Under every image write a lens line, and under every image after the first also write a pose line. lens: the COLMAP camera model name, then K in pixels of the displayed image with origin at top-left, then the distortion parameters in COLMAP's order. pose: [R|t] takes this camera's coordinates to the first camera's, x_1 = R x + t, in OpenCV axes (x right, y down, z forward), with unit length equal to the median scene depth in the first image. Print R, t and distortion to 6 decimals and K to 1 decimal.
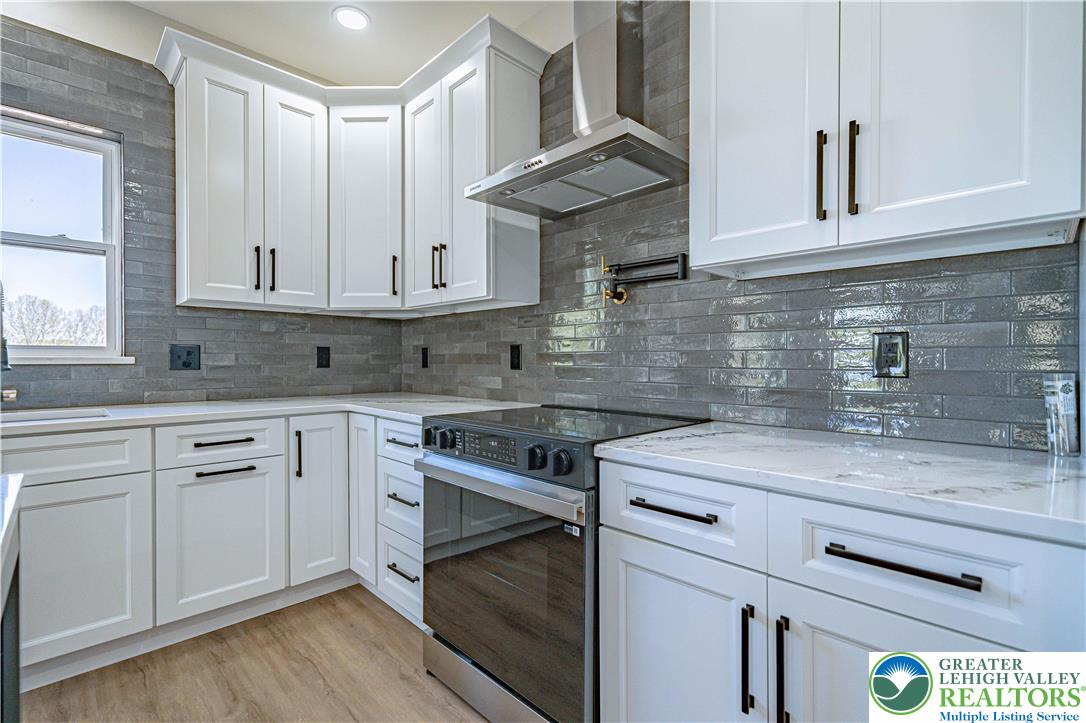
lens RADIAL K [[496.8, 0, 528.1], [0, 496.8, 360.8], [0, 0, 1]] dist [-0.000078, 0.000146]
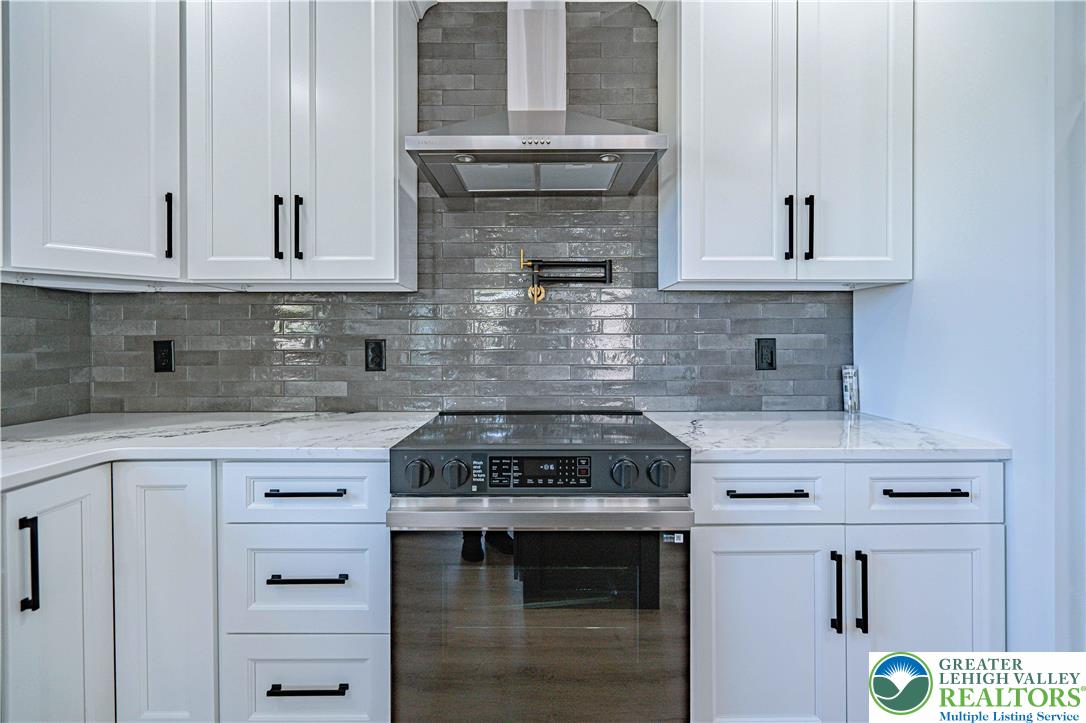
lens RADIAL K [[496.5, 0, 539.1], [0, 496.5, 342.9], [0, 0, 1]] dist [-0.001554, 0.000028]
pose [[0.689361, -0.004181, 0.724405, -0.468284], [0.004868, 0.999988, 0.001139, -0.029863], [-0.724401, 0.002741, 0.689373, 0.294919]]
